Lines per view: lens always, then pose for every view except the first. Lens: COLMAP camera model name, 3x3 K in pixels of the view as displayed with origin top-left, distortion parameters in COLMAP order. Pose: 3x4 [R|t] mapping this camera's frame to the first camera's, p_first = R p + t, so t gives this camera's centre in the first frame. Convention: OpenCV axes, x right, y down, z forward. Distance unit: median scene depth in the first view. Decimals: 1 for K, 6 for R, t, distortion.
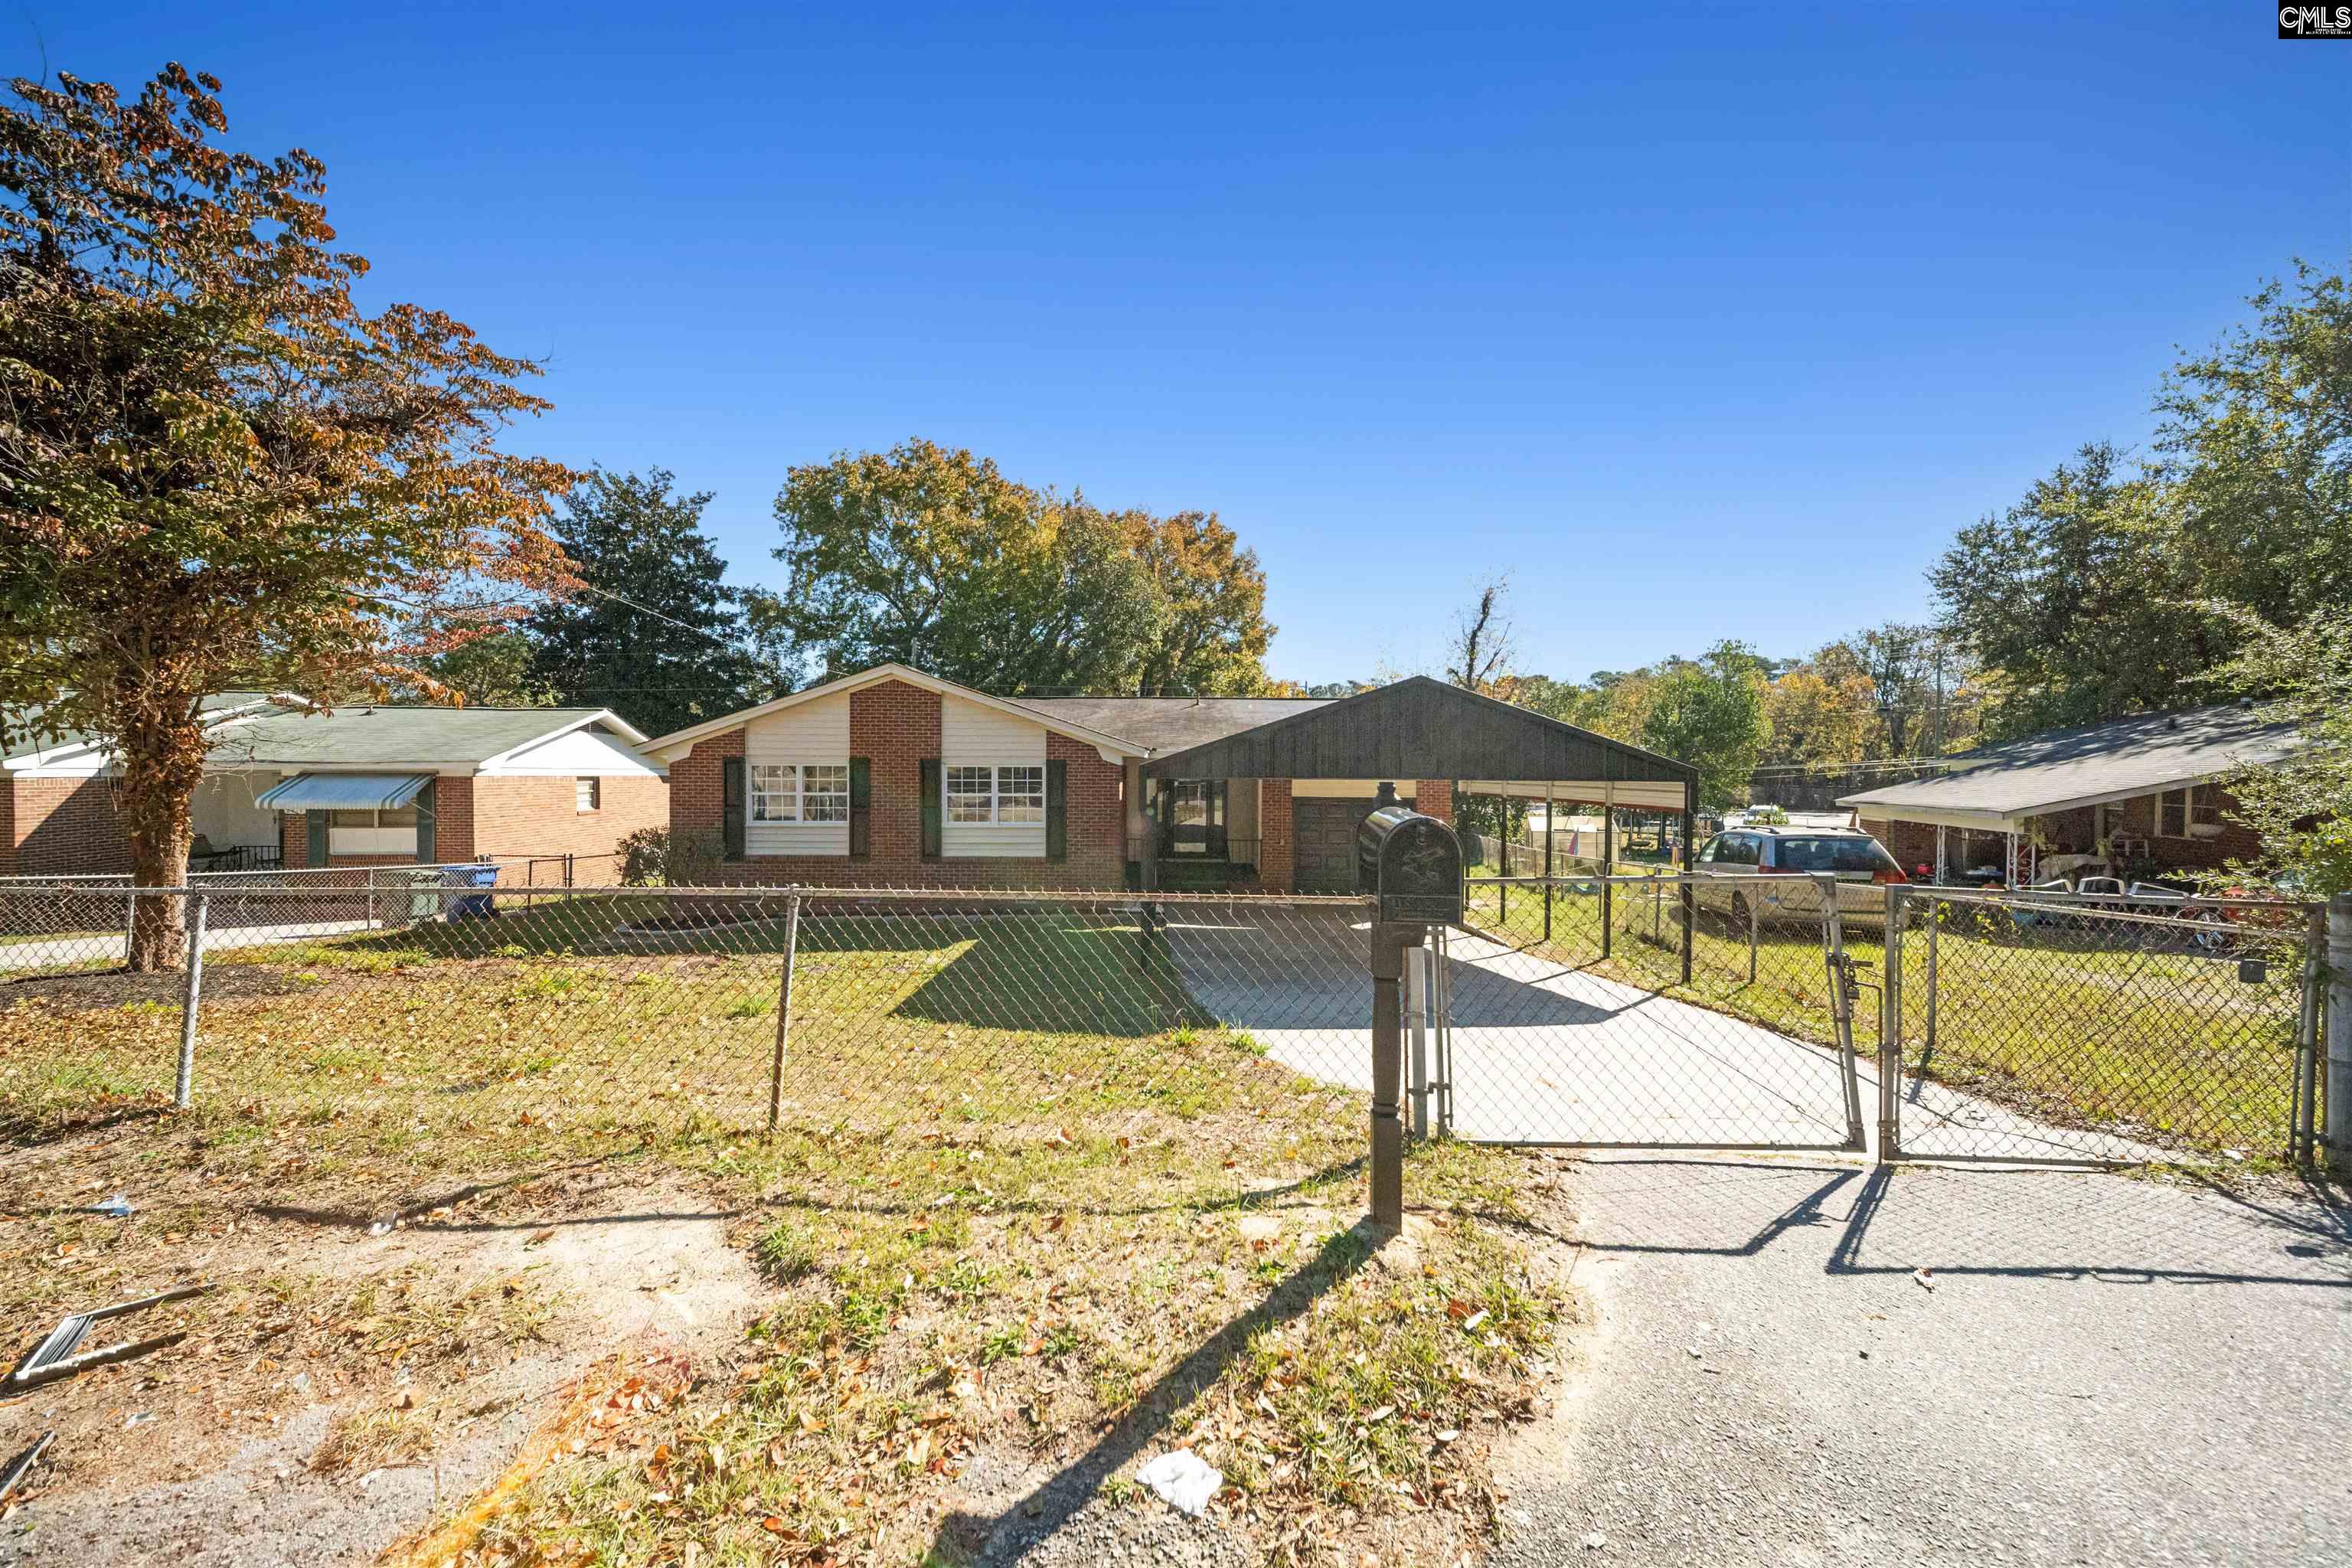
lens RADIAL K [[830.5, 0, 1174.4], [0, 830.5, 768.1], [0, 0, 1]] dist [0.005162, -0.000430]
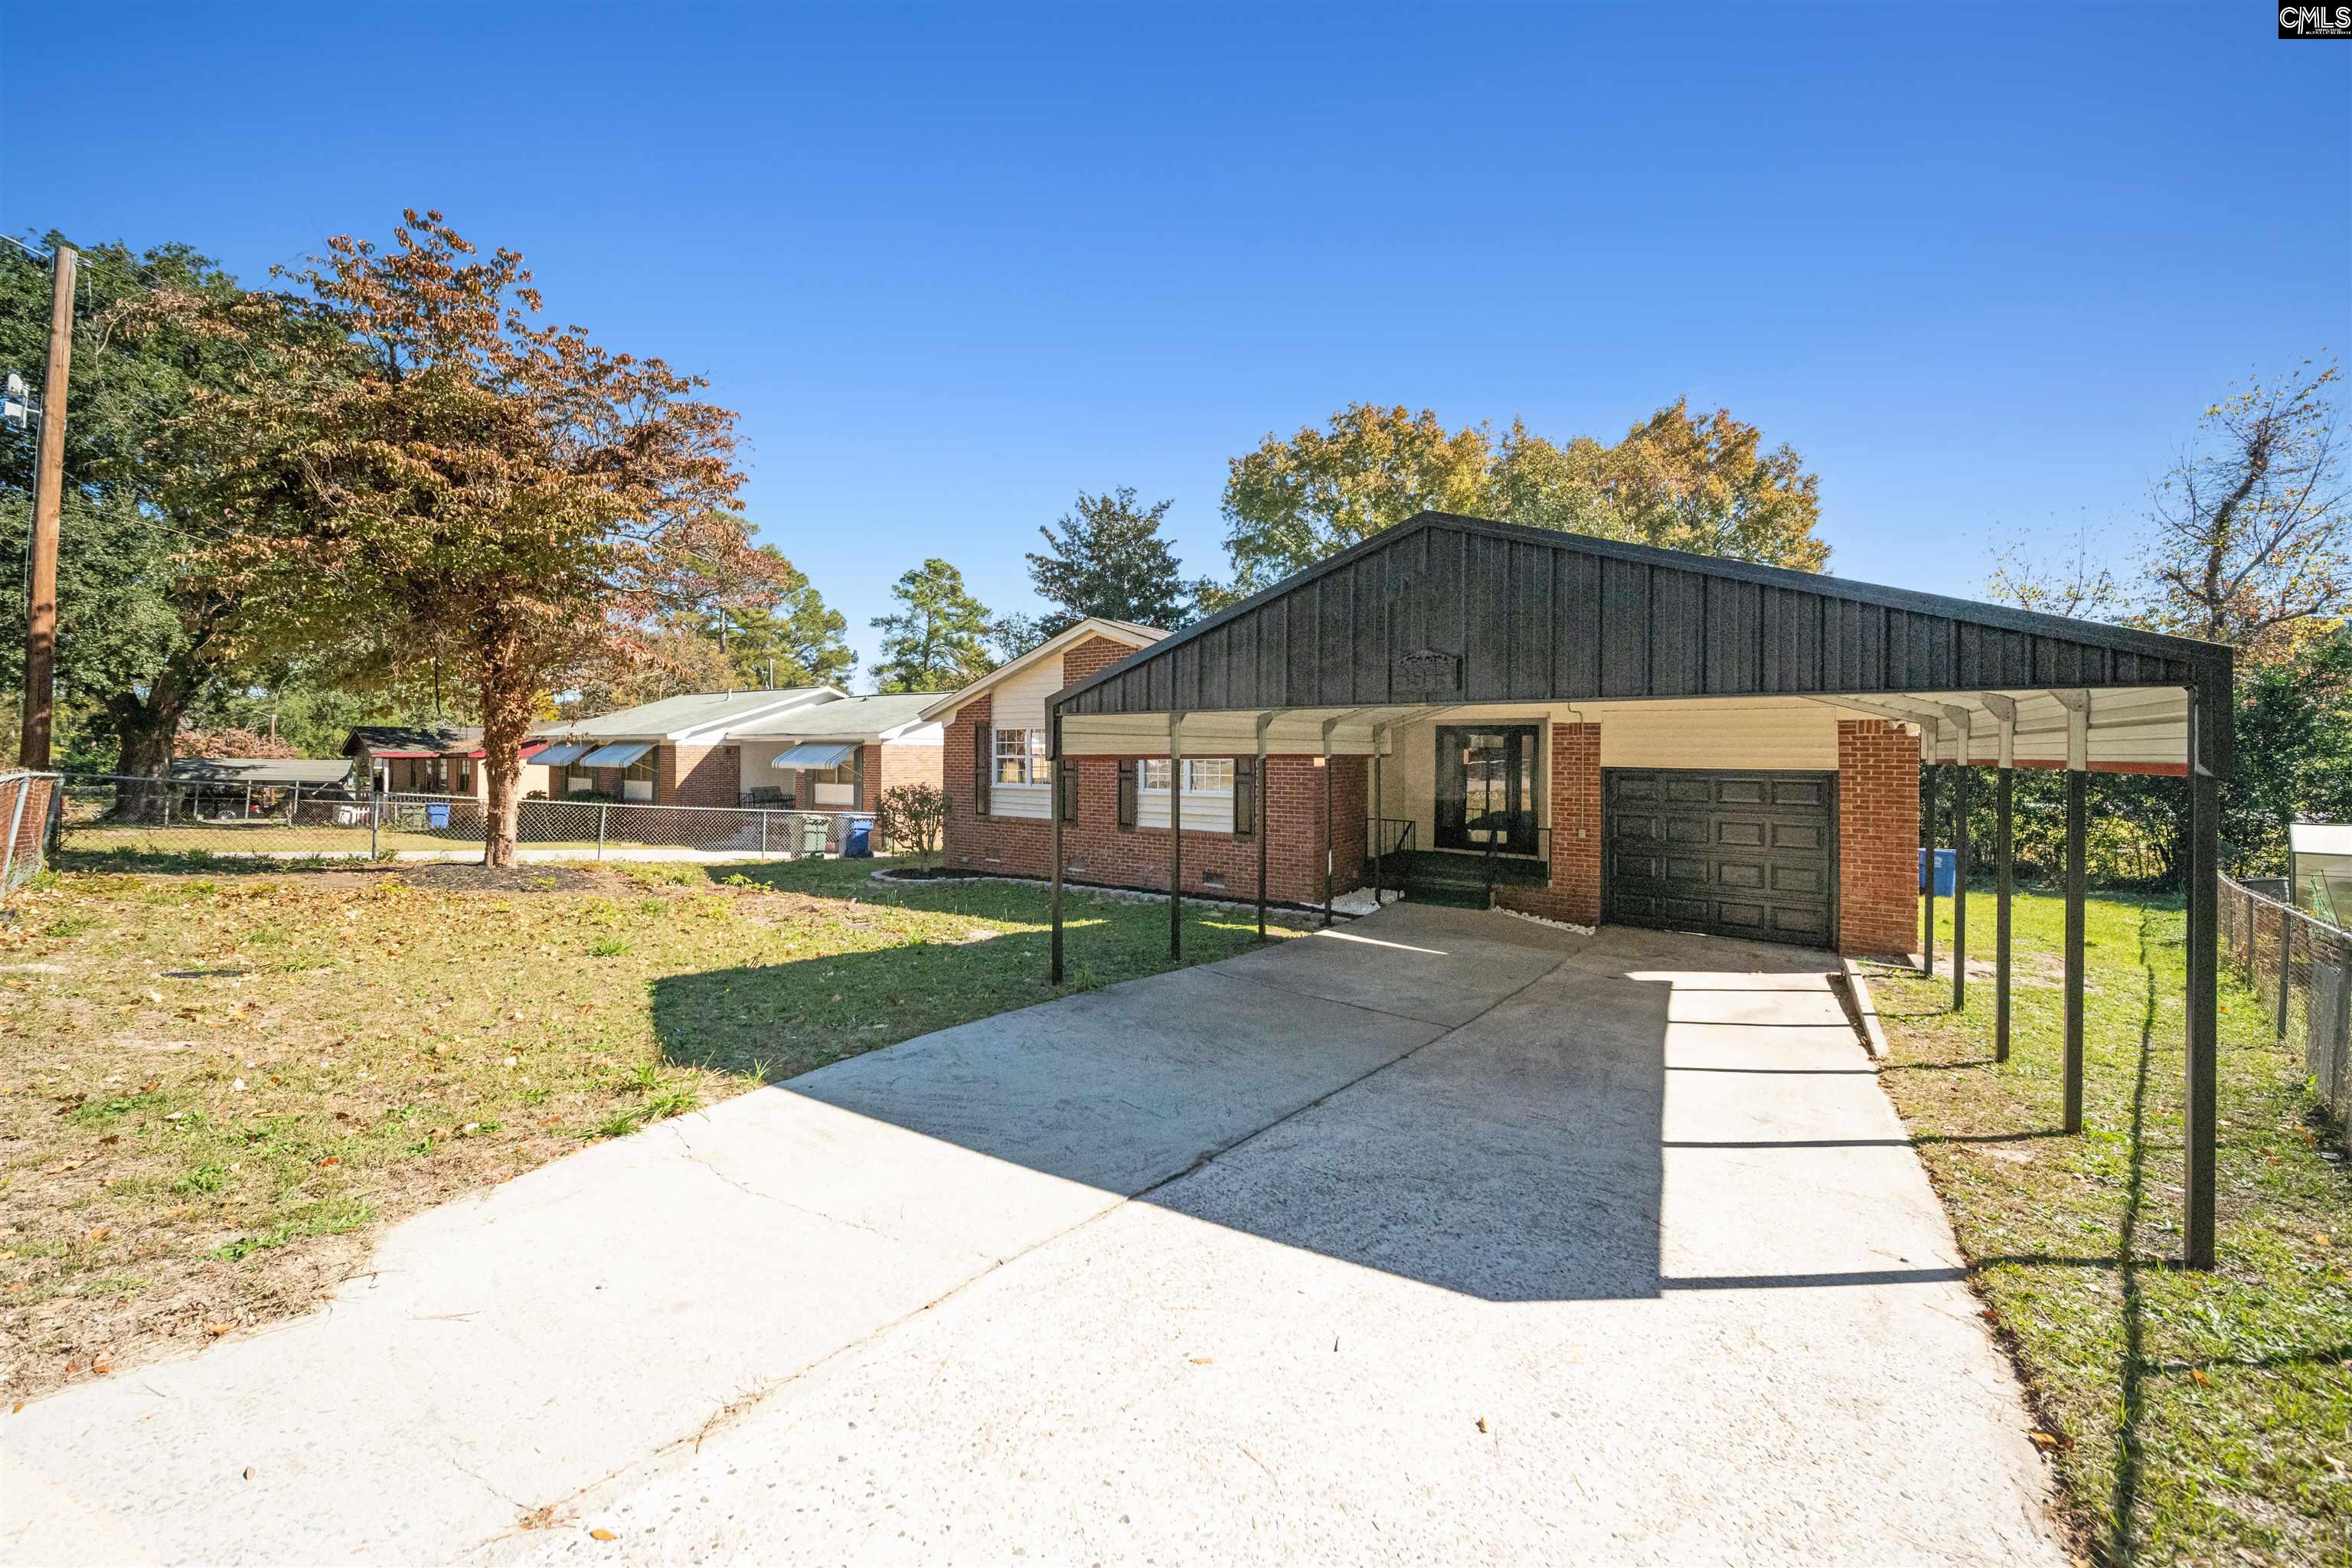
lens RADIAL K [[830.5, 0, 1174.4], [0, 830.5, 768.1], [0, 0, 1]] dist [0.005162, -0.000430]
pose [[0.813256, 0.011356, -0.581795, 0.102664], [-0.001844, 0.999855, 0.016939, 0.009791], [0.581903, -0.012703, 0.813159, 0.103335]]
